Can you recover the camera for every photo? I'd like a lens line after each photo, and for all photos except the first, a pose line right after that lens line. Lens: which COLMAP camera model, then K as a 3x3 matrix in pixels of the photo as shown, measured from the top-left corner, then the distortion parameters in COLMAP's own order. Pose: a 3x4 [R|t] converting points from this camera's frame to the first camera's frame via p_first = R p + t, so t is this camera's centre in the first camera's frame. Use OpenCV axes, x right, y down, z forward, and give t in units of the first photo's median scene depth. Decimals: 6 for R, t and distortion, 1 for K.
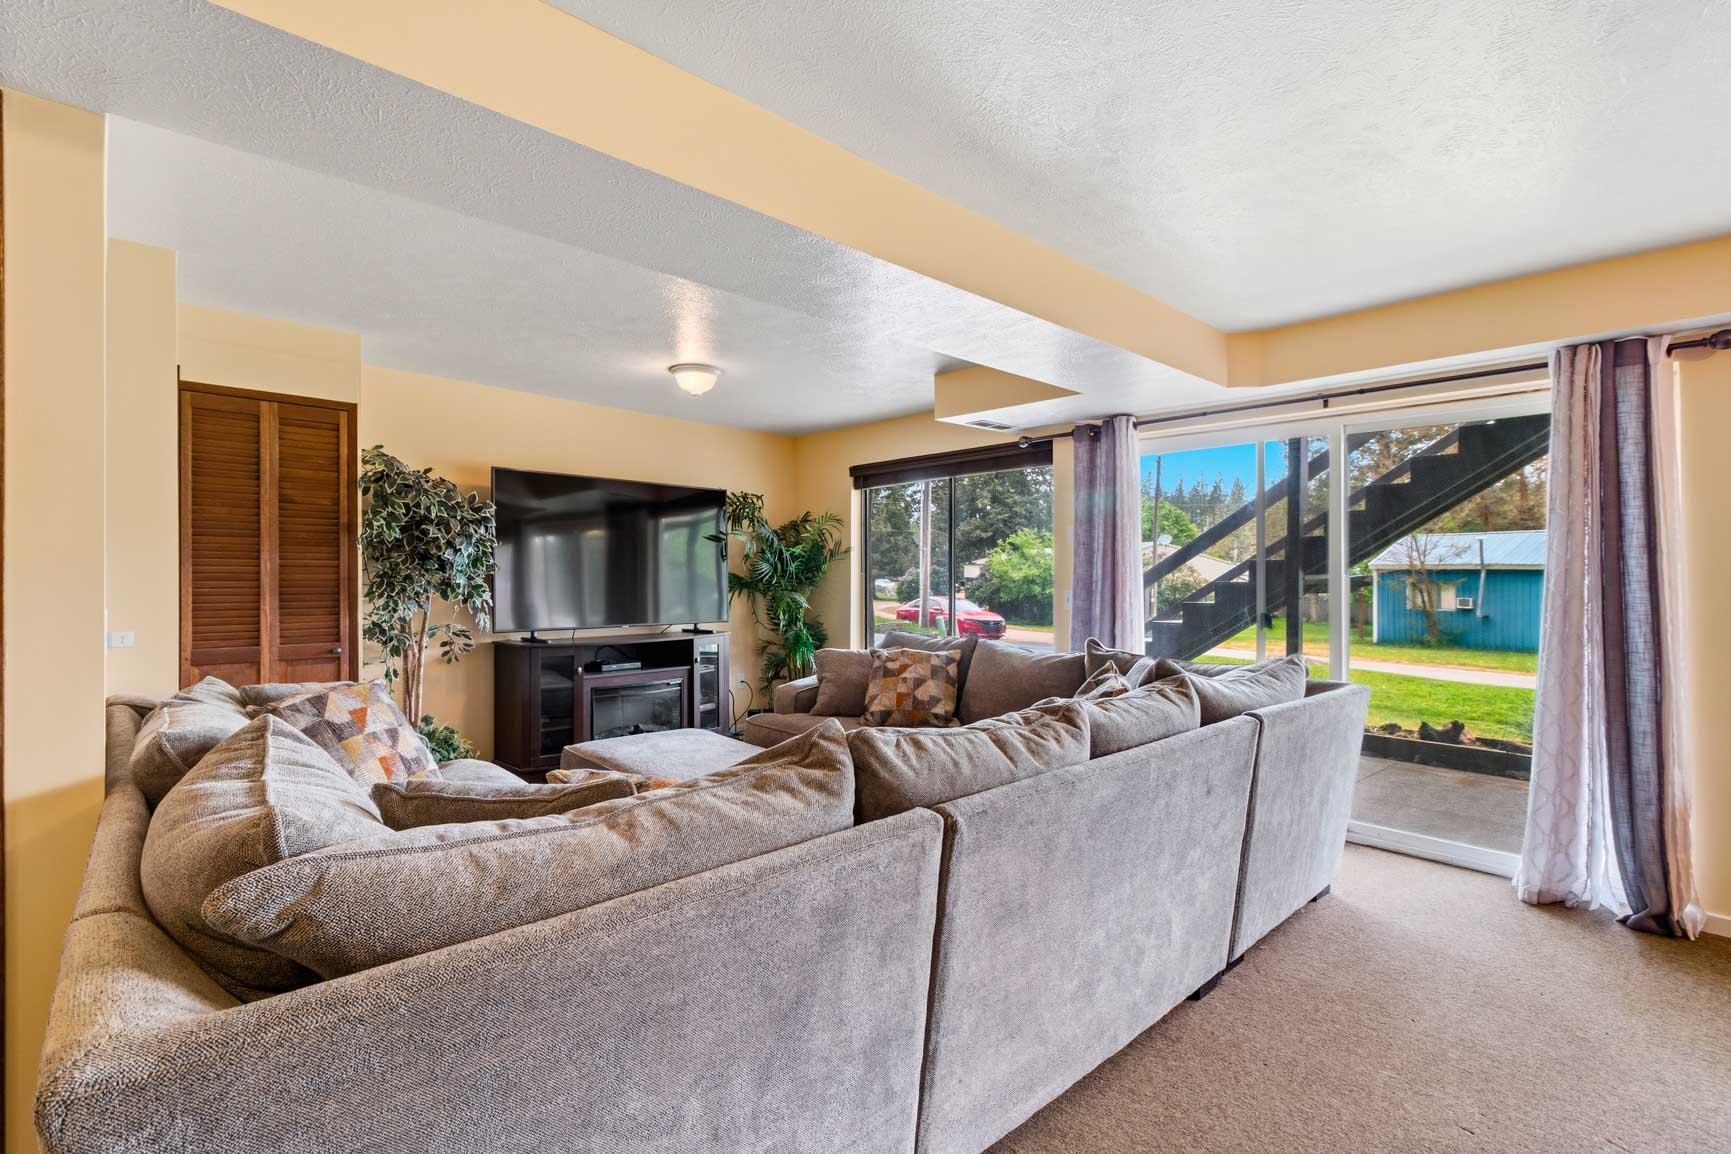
lens RADIAL K [[803.3, 0, 864.5], [0, 803.3, 573.5], [0, 0, 1]] dist [0.005520, 0.001349]
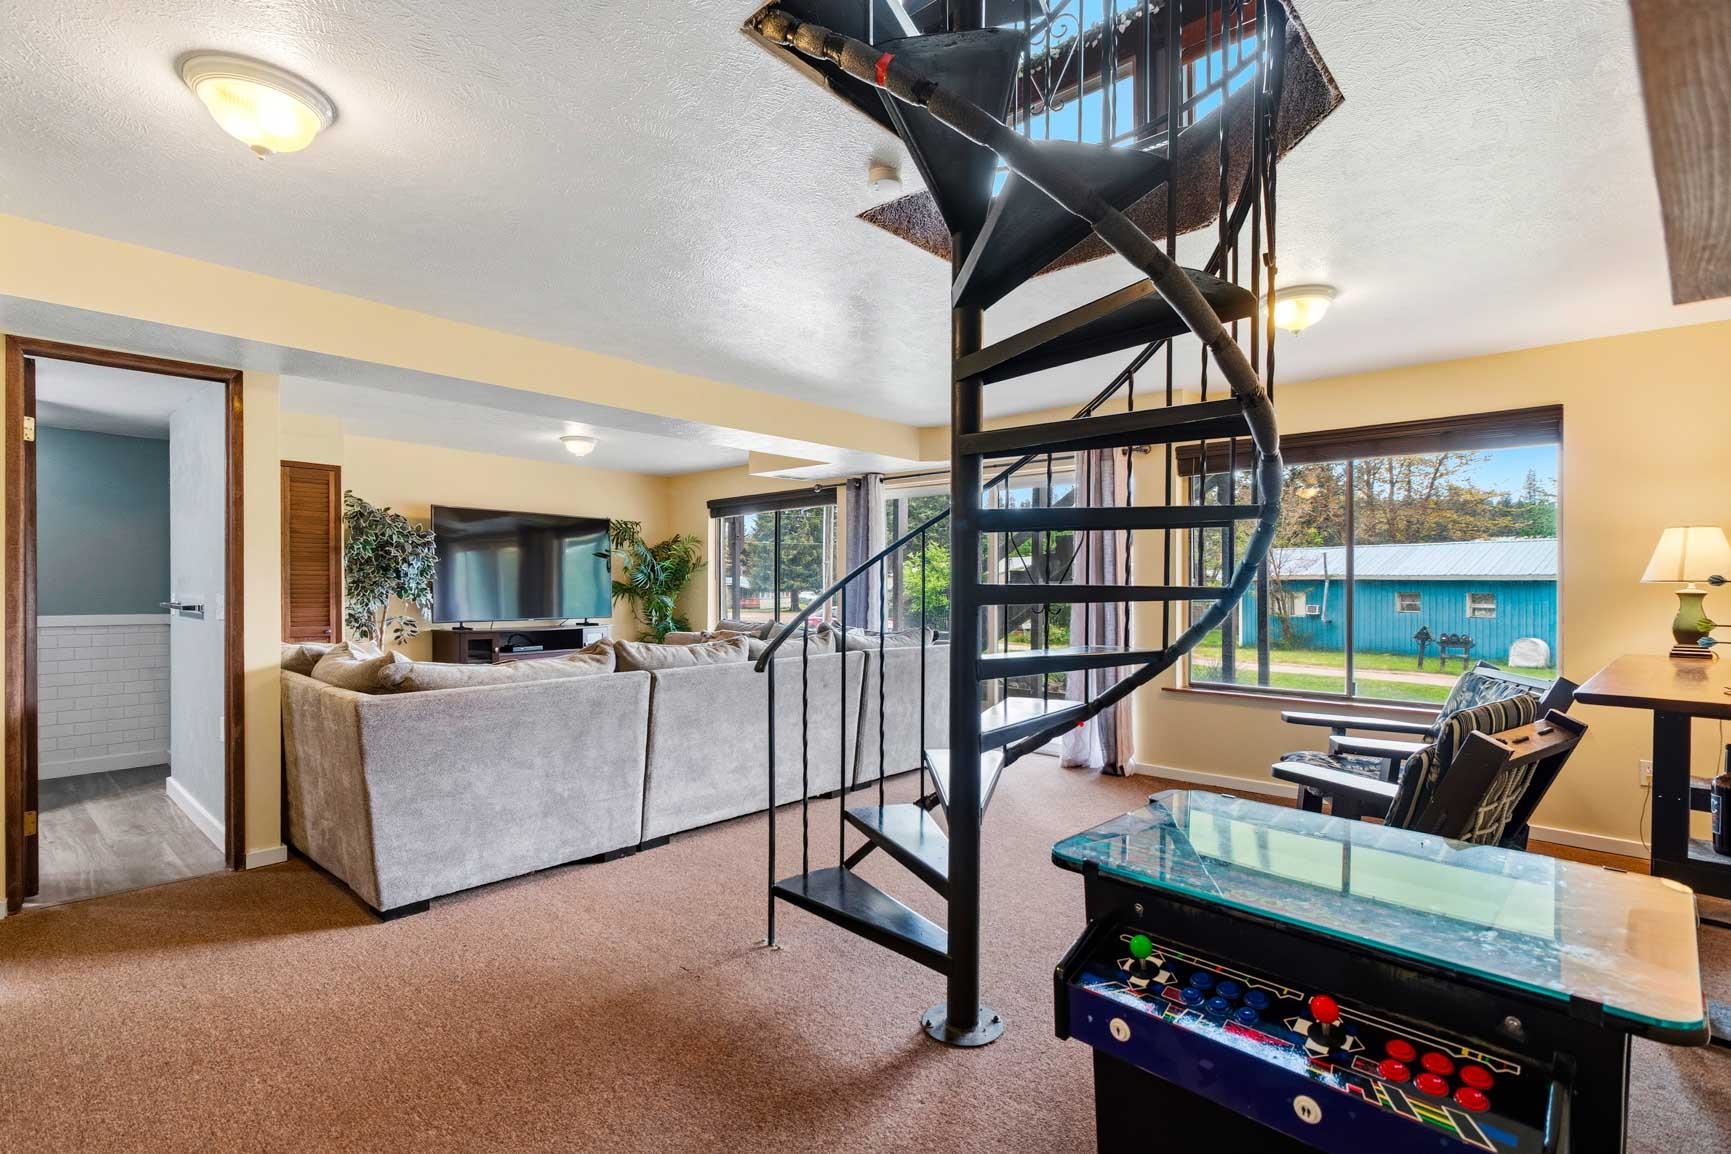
lens RADIAL K [[803.3, 0, 864.8], [0, 803.3, 582.0], [0, 0, 1]] dist [0.005520, 0.001349]
pose [[0.996047, -0.003044, 0.088776, 0.172417], [0.003500, 0.999981, -0.004979, 0.012441], [-0.088759, 0.005270, 0.996039, -0.485409]]
